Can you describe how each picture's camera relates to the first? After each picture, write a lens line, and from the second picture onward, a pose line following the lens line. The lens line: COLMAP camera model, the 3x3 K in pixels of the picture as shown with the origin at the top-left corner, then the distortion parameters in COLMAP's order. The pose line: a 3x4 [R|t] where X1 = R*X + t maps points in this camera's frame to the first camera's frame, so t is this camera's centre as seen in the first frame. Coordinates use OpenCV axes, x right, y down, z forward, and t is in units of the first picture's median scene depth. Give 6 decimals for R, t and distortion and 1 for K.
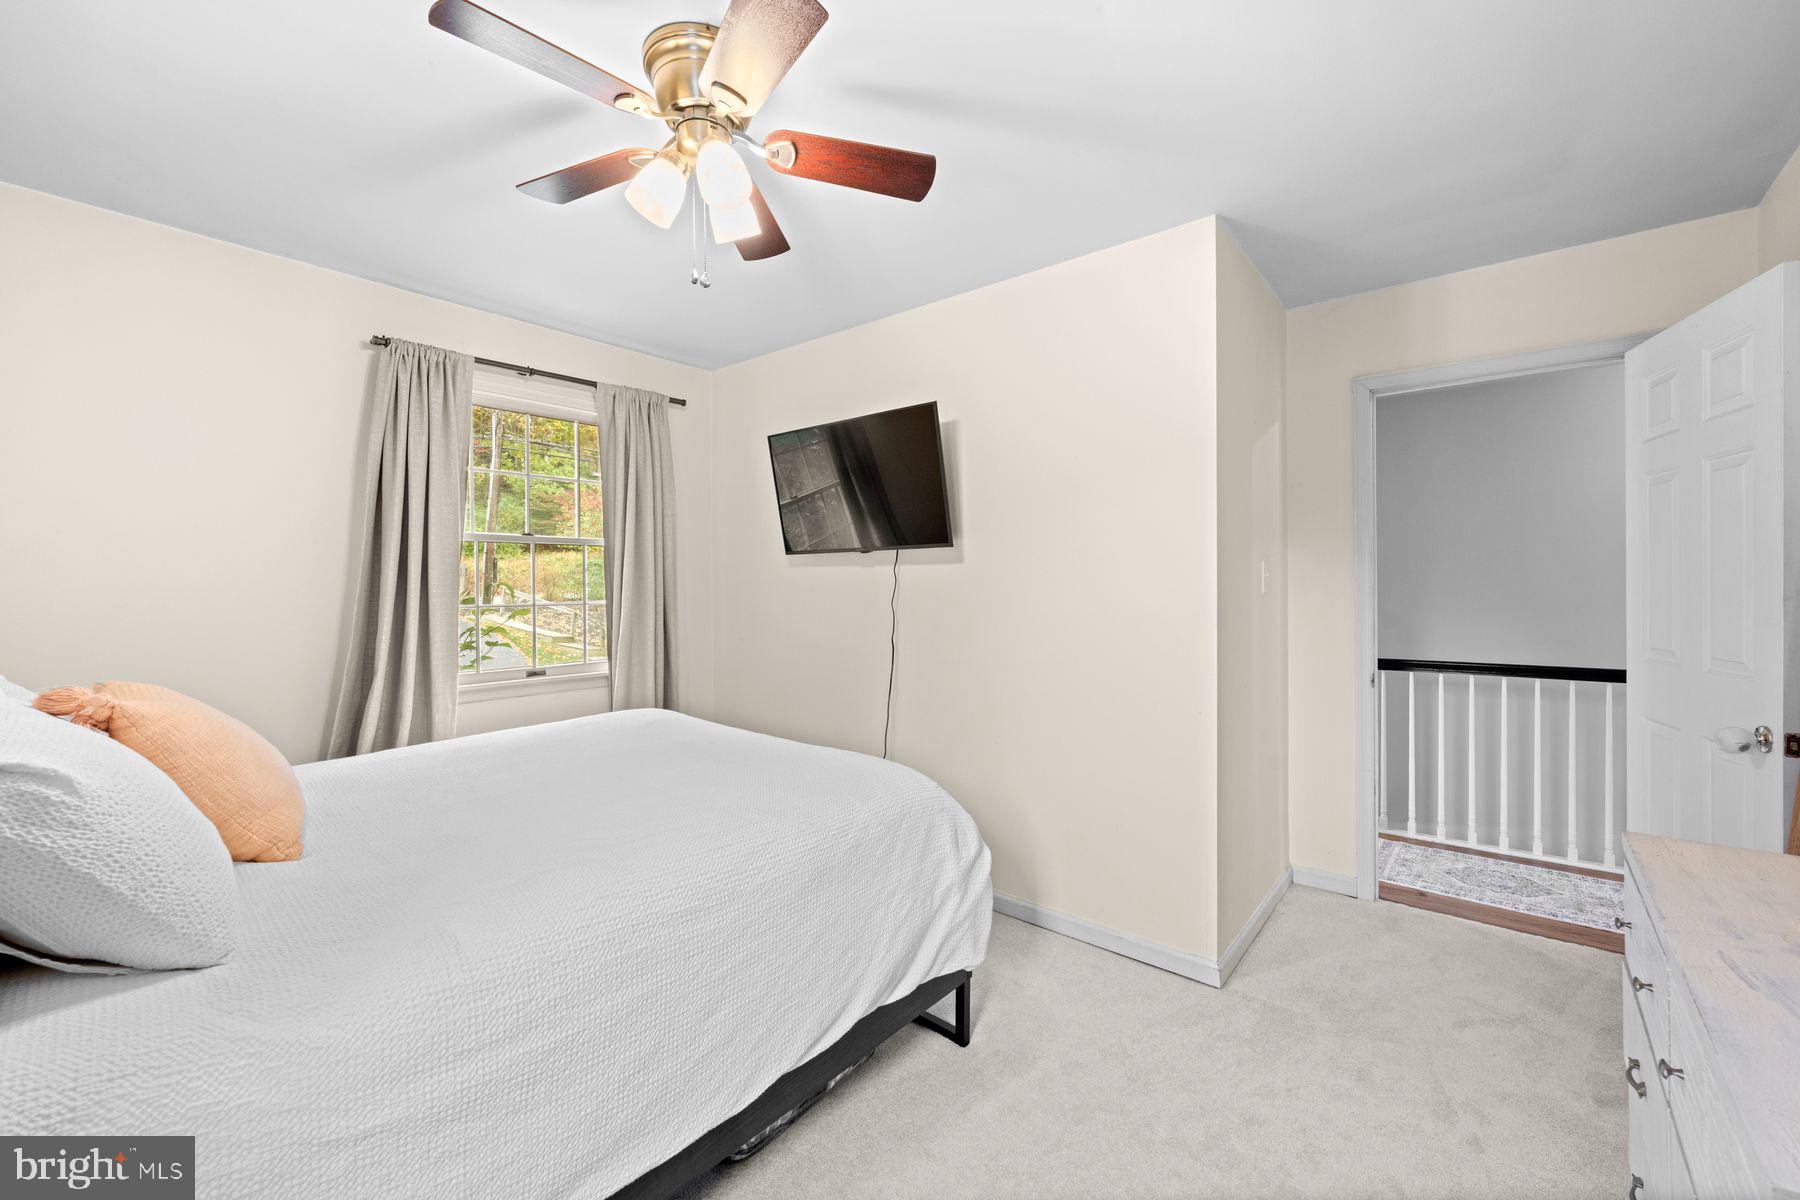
lens RADIAL K [[710.1, 0, 897.0], [0, 710.1, 596.0], [0, 0, 1]] dist [0.001241, 0.000400]
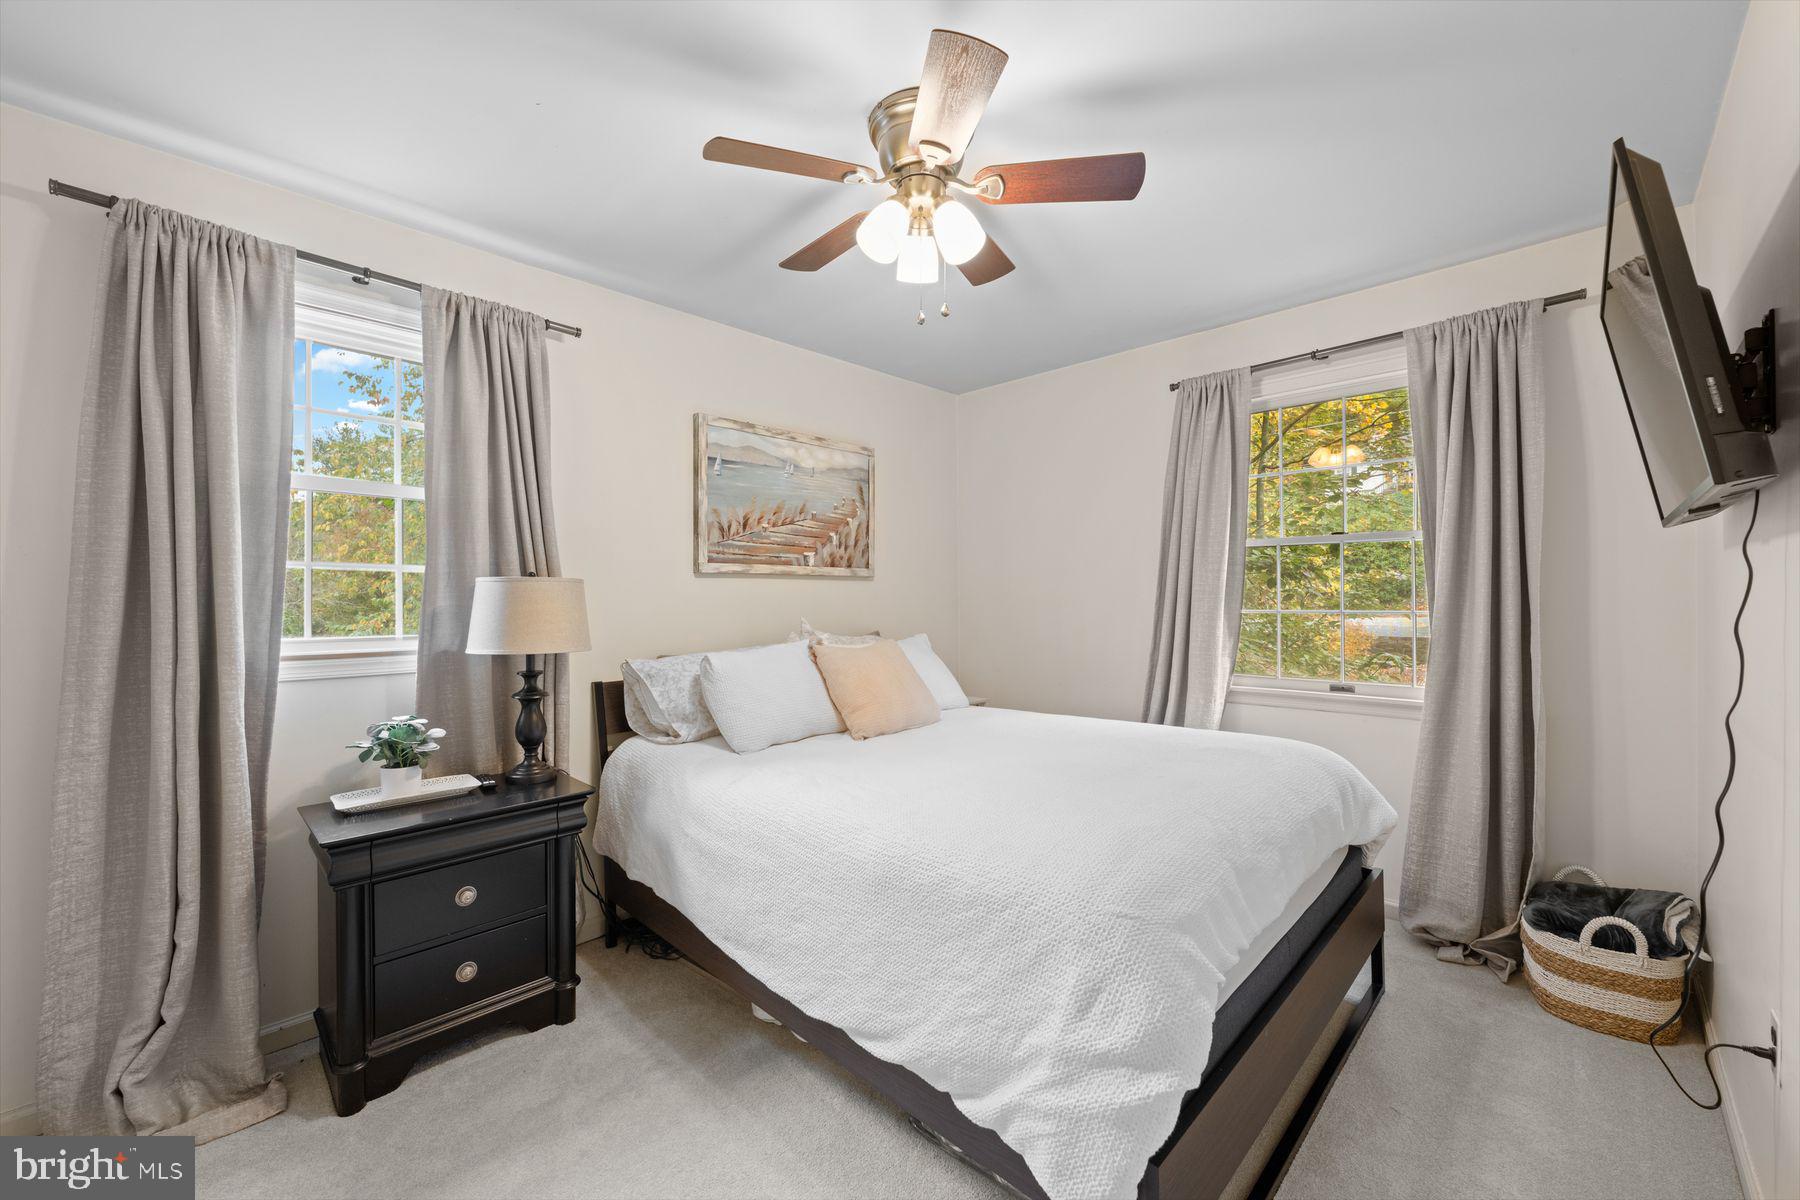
lens RADIAL K [[710.1, 0, 897.0], [0, 710.1, 596.0], [0, 0, 1]] dist [0.001241, 0.000400]
pose [[-0.060594, 0.001168, -0.998162, 0.616353], [-0.007870, 0.999968, 0.001648, -0.005385], [0.998131, 0.007955, -0.060583, 0.751263]]
